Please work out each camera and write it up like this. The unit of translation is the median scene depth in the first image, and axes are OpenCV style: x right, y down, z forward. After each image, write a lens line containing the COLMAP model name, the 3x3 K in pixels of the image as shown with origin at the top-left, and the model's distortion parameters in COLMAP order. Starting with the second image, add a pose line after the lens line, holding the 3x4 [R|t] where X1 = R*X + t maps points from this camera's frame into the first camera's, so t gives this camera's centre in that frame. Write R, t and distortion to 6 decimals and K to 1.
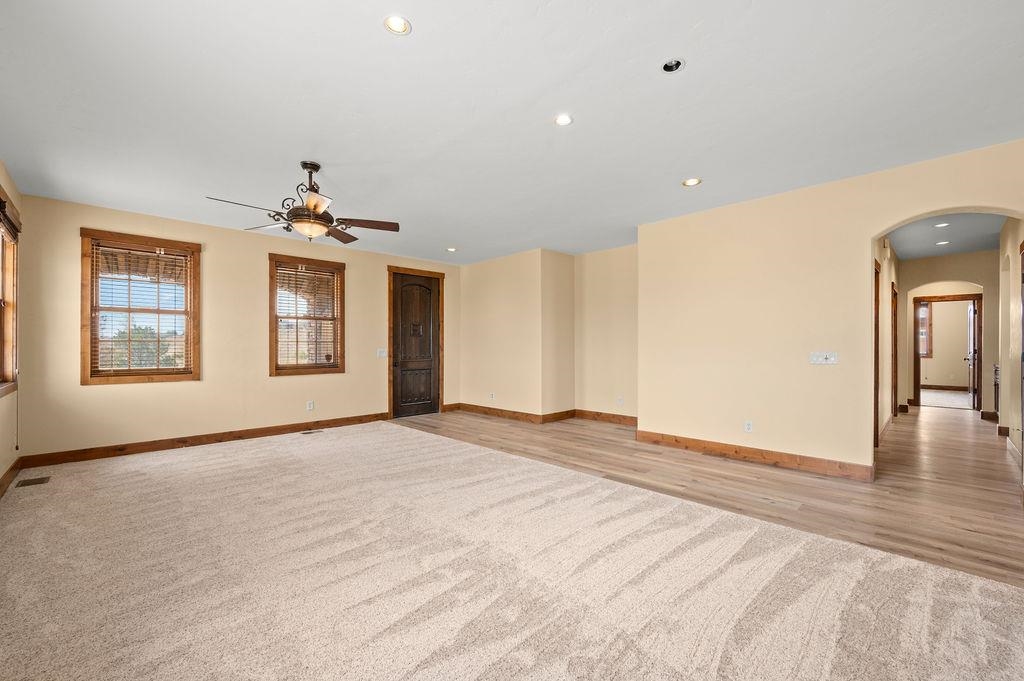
lens RADIAL K [[418.3, 0, 524.4], [0, 418.3, 344.9], [0, 0, 1]] dist [0.015154, 0.000594]
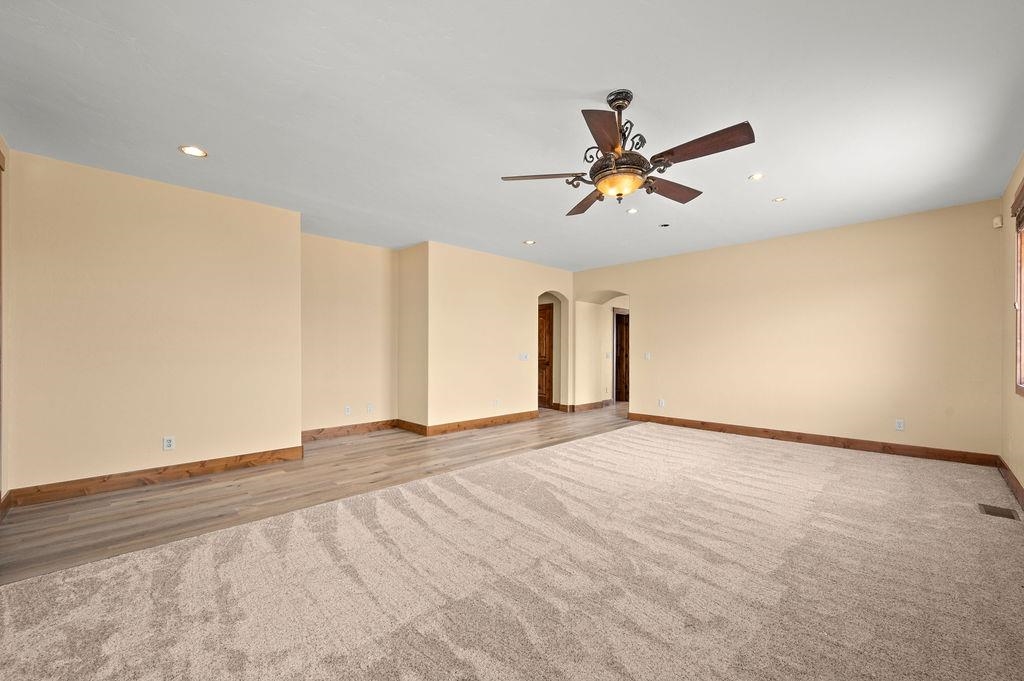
lens RADIAL K [[404.3, 0, 513.5], [0, 404.3, 340.6], [0, 0, 1]] dist [-0.001515, -0.000149]
pose [[0.012866, 0.026090, 0.999577, -0.824934], [-0.005127, 0.999648, -0.026026, 0.004787], [-0.999904, -0.004790, 0.012995, 0.794337]]
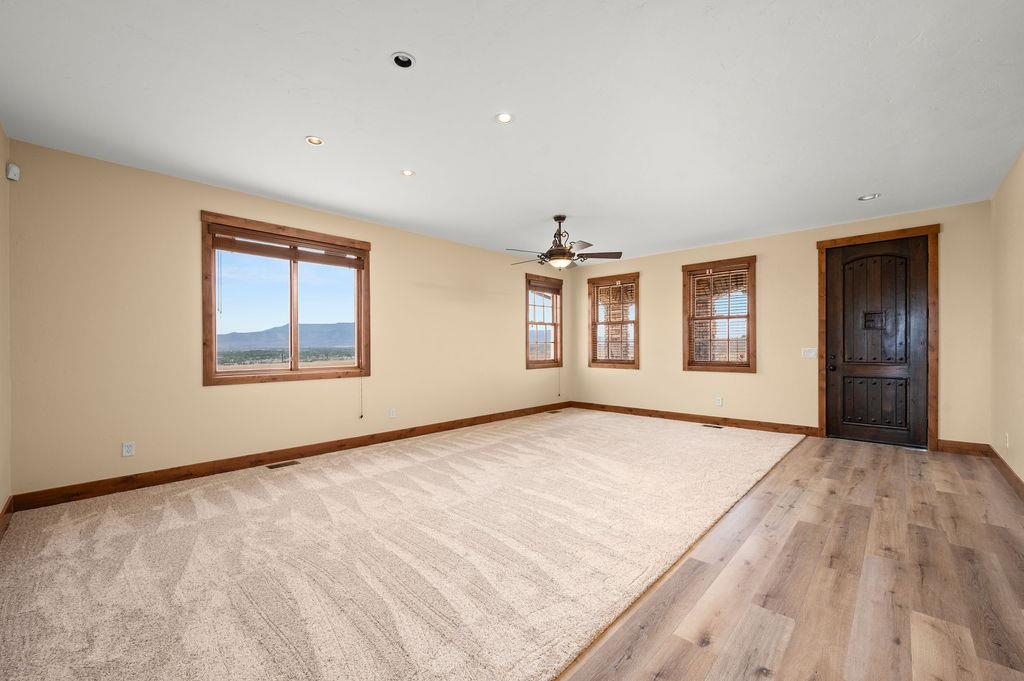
lens RADIAL K [[418.3, 0, 524.4], [0, 418.3, 344.9], [0, 0, 1]] dist [0.015154, 0.000594]
pose [[0.047288, -0.000458, -0.998881, 0.595000], [0.008506, 0.999964, -0.000055, -0.000375], [0.998845, -0.008494, 0.047290, 0.547851]]
